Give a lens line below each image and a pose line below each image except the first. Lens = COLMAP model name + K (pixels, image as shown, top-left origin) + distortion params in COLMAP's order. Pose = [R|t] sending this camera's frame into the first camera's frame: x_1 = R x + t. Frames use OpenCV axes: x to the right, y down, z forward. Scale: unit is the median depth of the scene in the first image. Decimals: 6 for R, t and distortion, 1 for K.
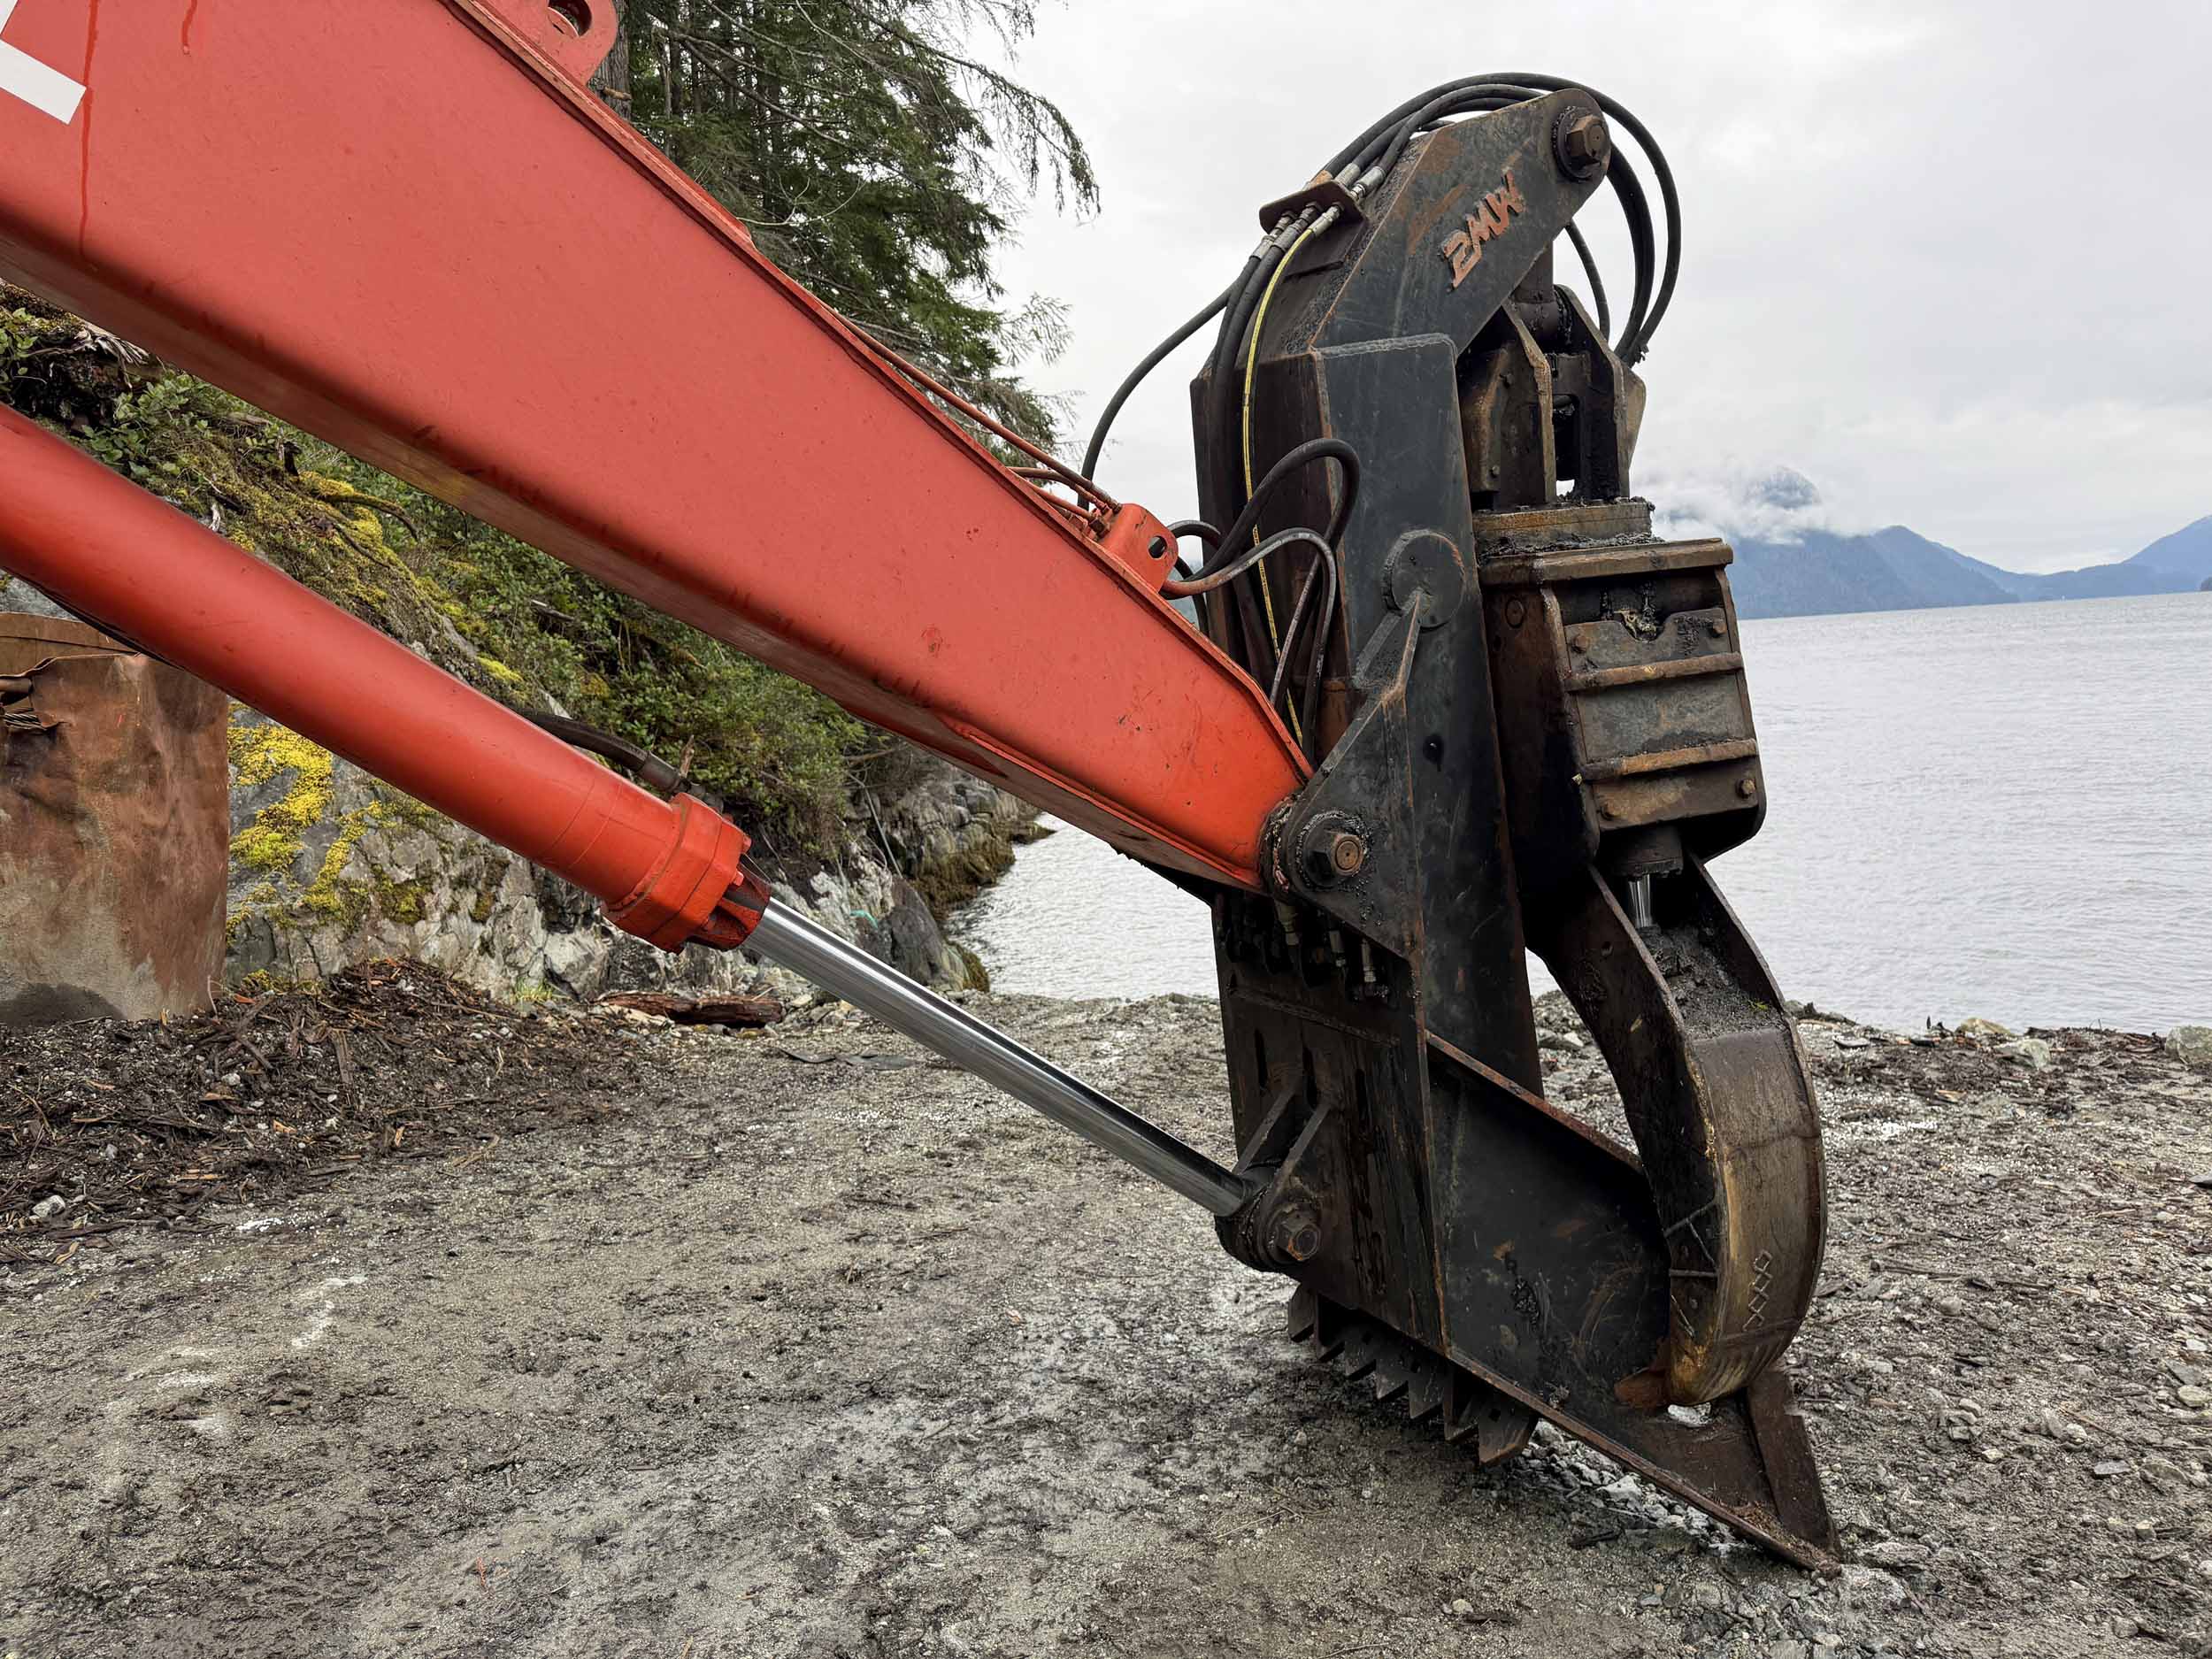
lens RADIAL K [[1558.2, 0, 1109.9], [0, 1558.2, 831.9], [0, 0, 1]] dist [0.020010, -0.025951]
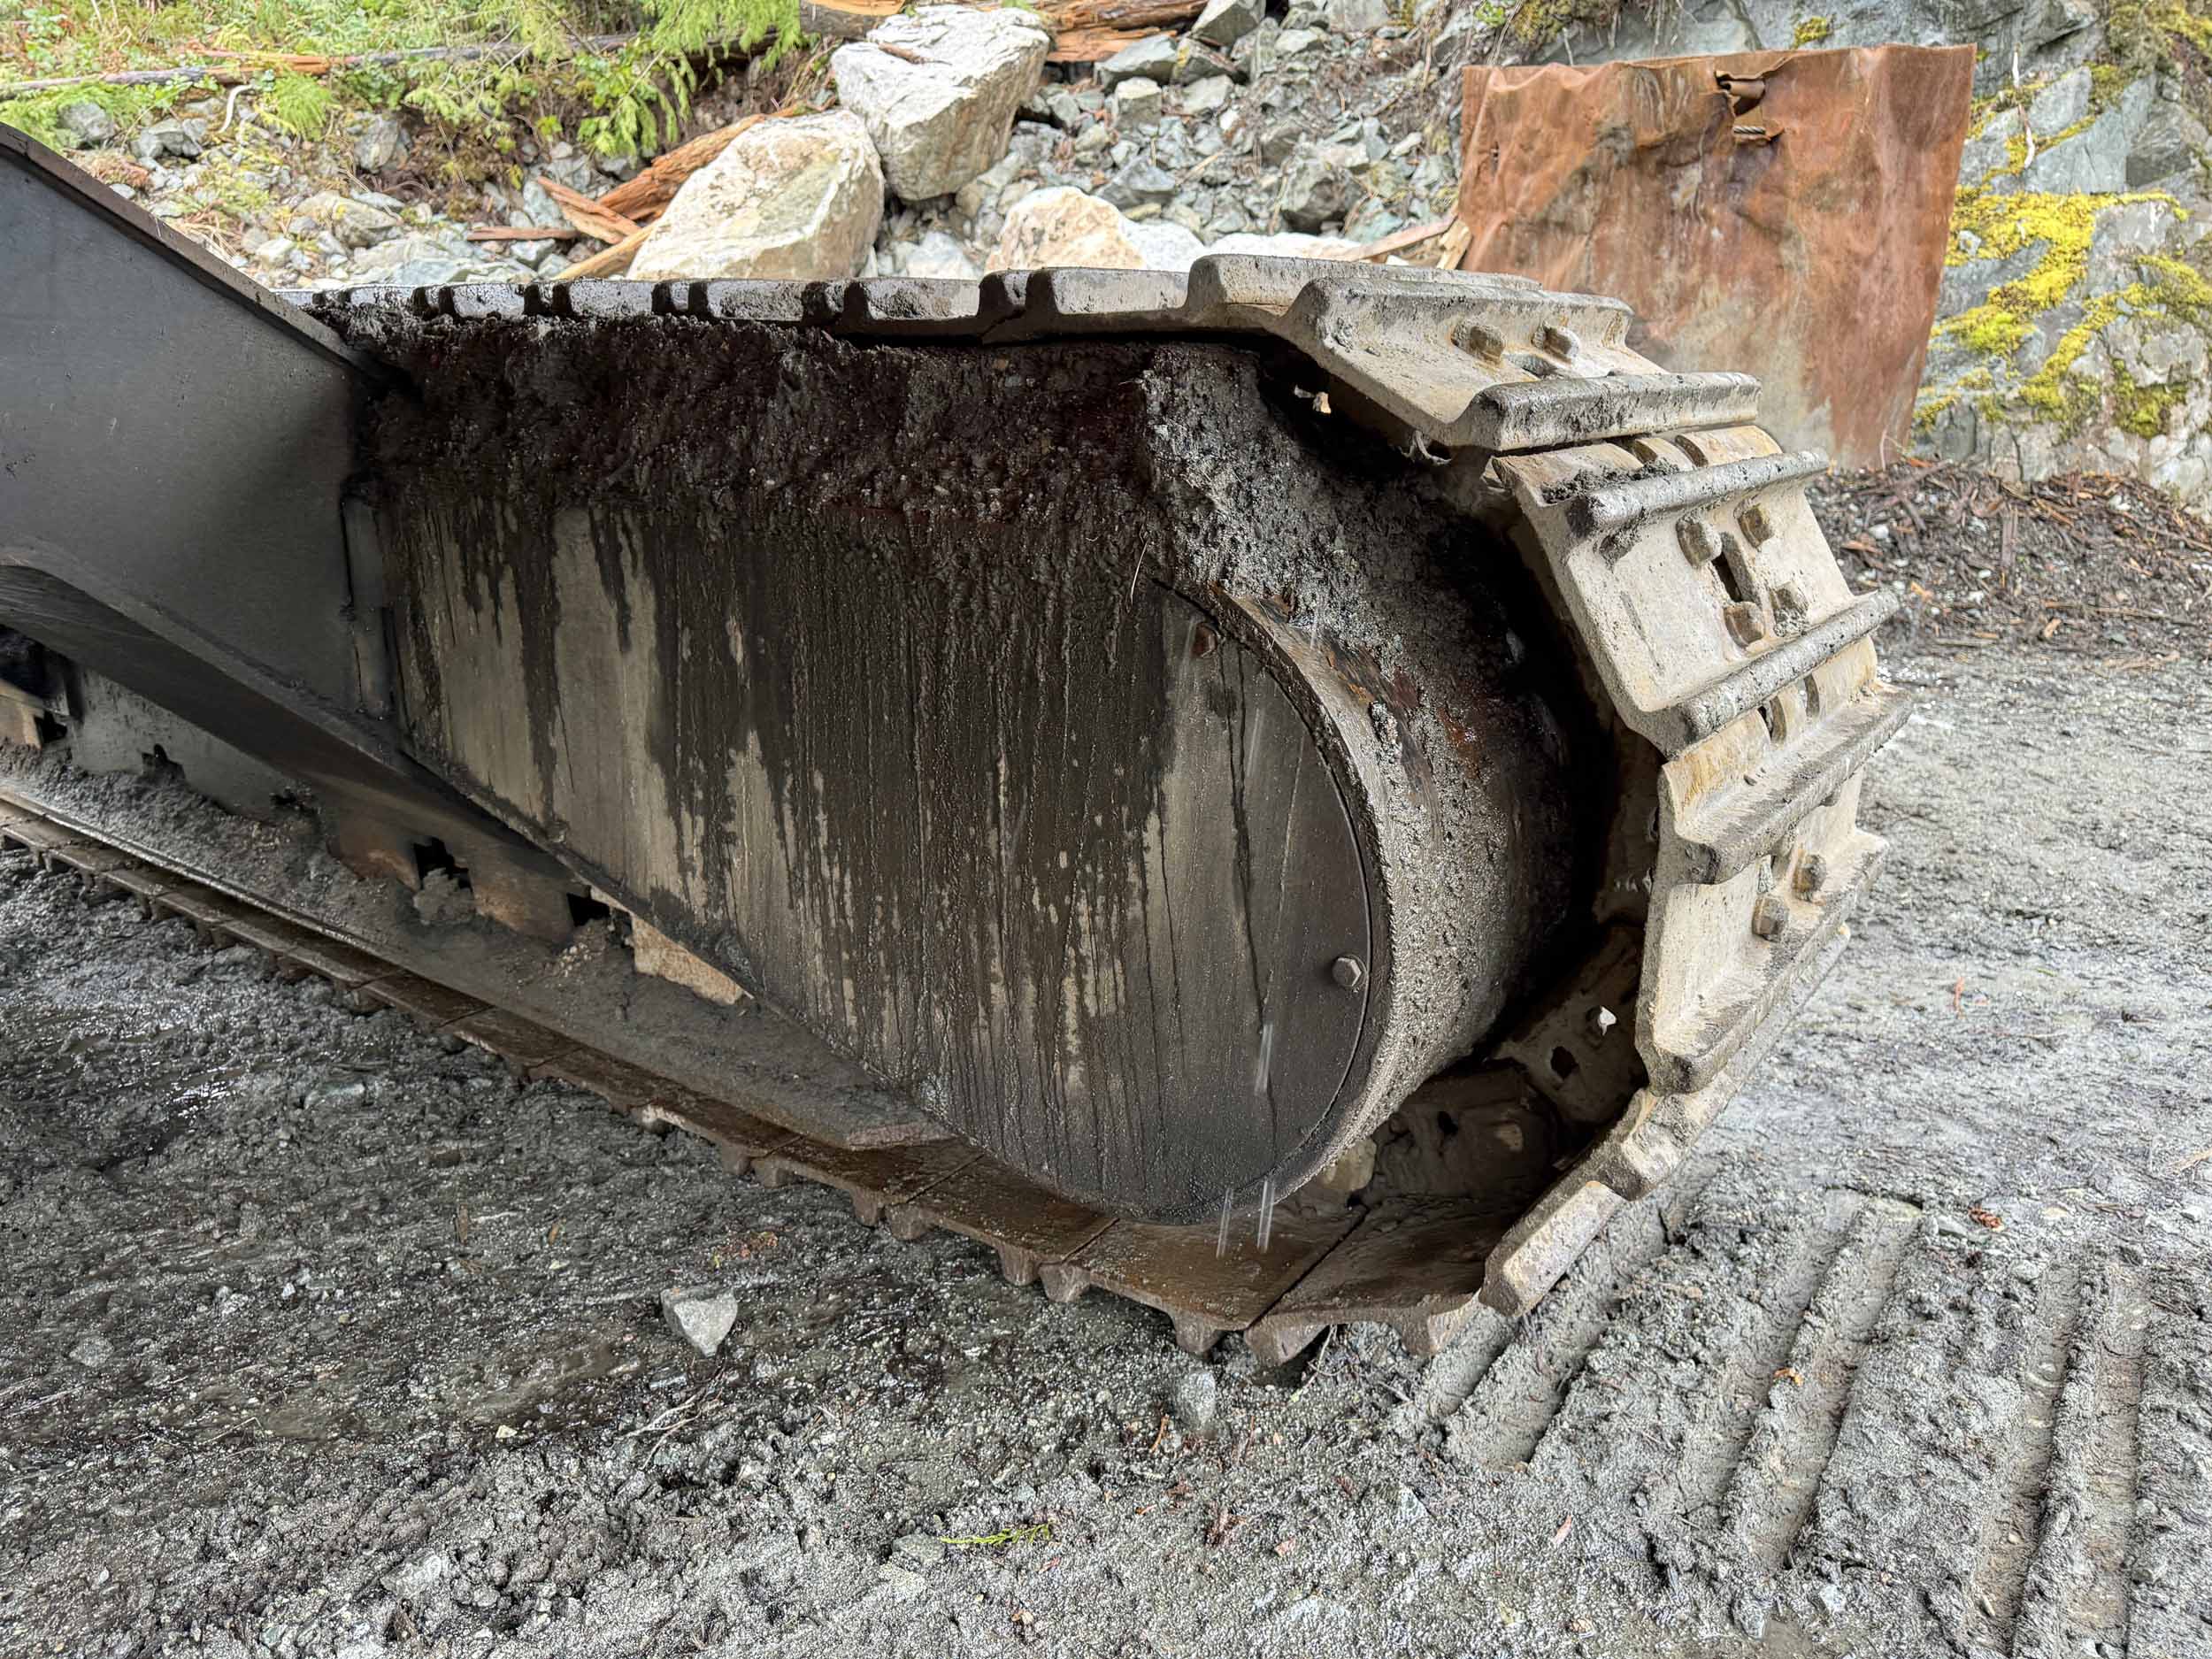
lens RADIAL K [[1572.8, 0, 1100.6], [0, 1572.8, 828.1], [0, 0, 1]] dist [0.021735, -0.022600]
pose [[0.520005, 0.258670, -0.814054, 0.002735], [-0.060834, 0.961839, 0.266769, 0.076636], [0.851994, -0.089199, 0.515897, 0.081181]]
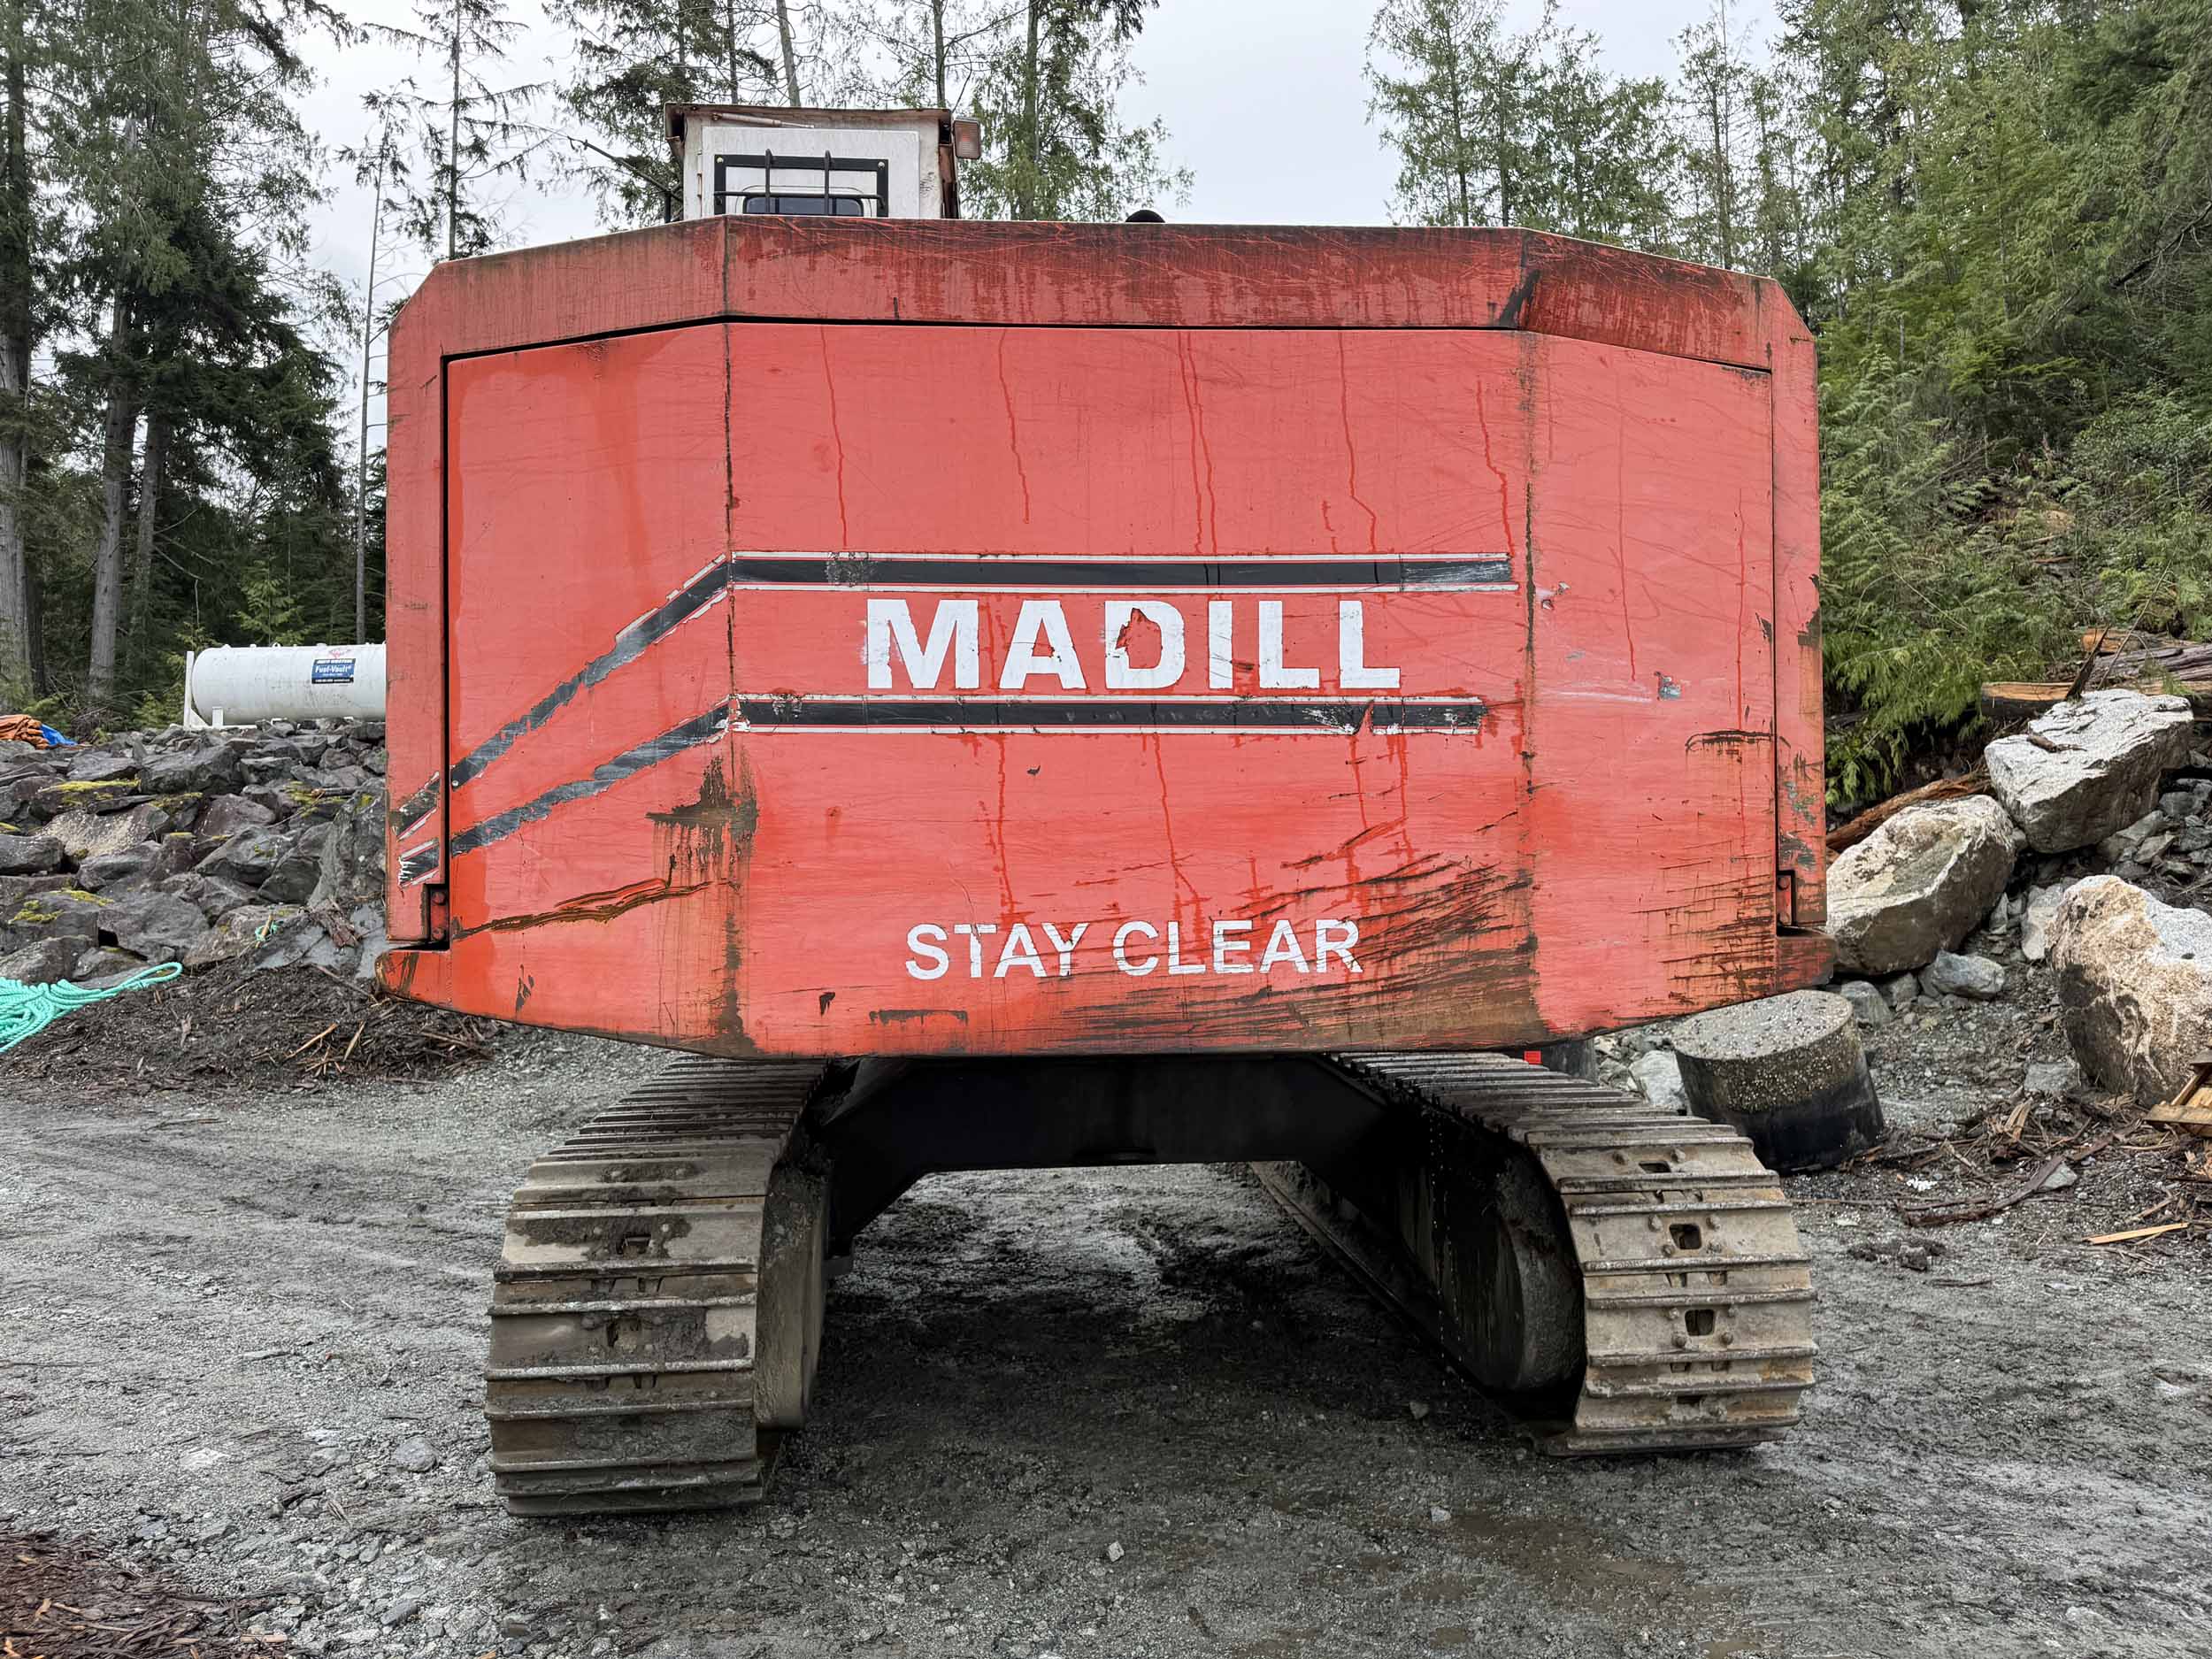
lens RADIAL K [[1546.7, 0, 1107.0], [0, 1546.7, 827.6], [0, 0, 1]] dist [0.077803, -0.097839]
pose [[-0.265785, -0.012714, -0.963948, 0.514328], [-0.043796, 0.999040, -0.001101, -0.050507], [0.963037, 0.041924, -0.266087, 0.174272]]
